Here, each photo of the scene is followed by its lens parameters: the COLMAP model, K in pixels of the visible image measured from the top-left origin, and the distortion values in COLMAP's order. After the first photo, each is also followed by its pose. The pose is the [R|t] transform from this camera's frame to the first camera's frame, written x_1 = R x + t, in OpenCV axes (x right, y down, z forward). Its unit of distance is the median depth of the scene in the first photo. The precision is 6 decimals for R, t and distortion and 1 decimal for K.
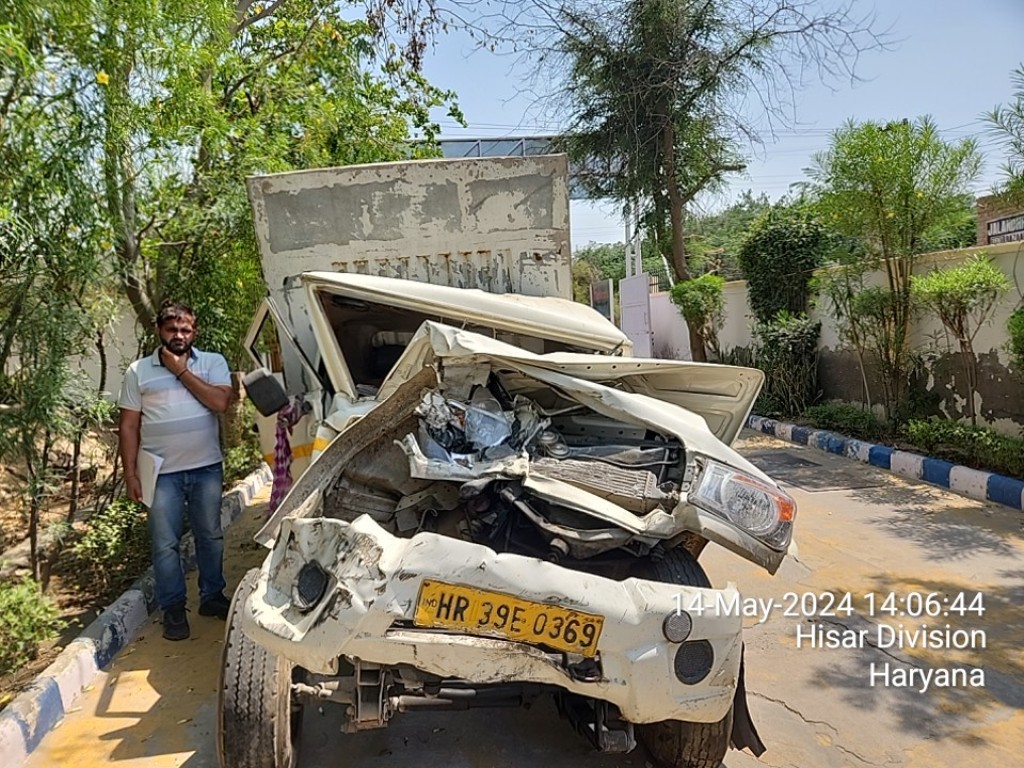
lens RADIAL K [[715.2, 0, 517.0], [0, 715.2, 384.5], [0, 0, 1]] dist [0.066104, -0.066264]
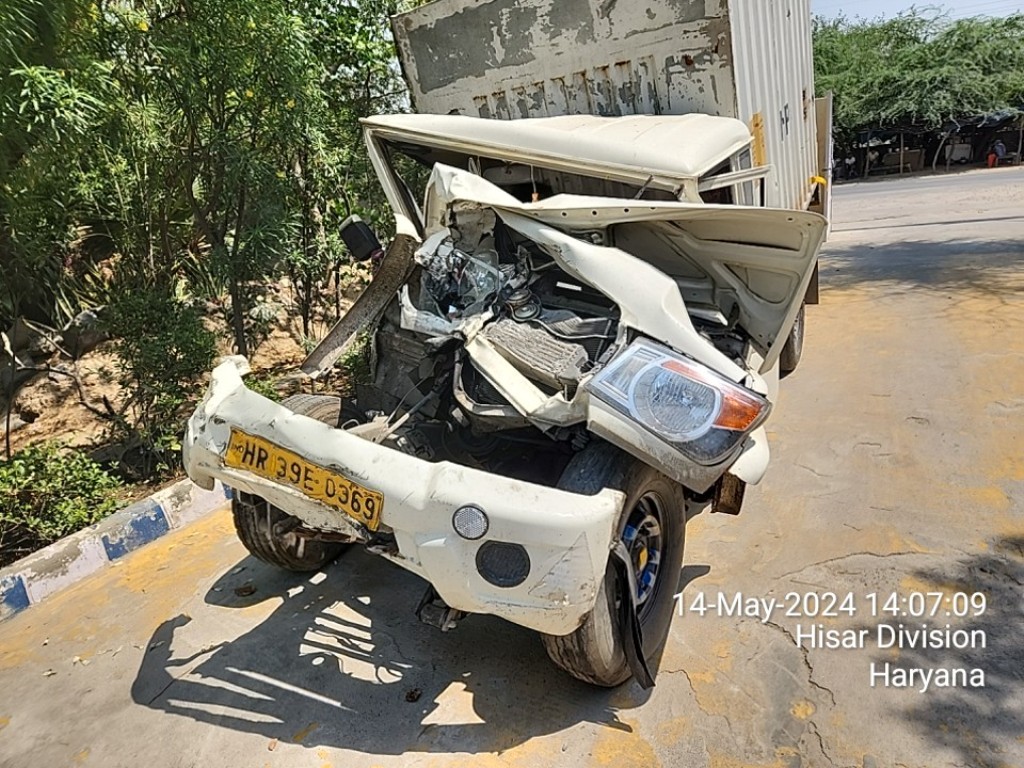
lens RADIAL K [[715.2, 0, 517.0], [0, 715.2, 384.5], [0, 0, 1]] dist [0.066104, -0.066264]
pose [[0.806594, 0.128033, -0.577074, 0.550636], [0.011389, 0.972713, 0.231731, -0.024664], [0.590997, -0.193485, 0.783126, 0.273798]]
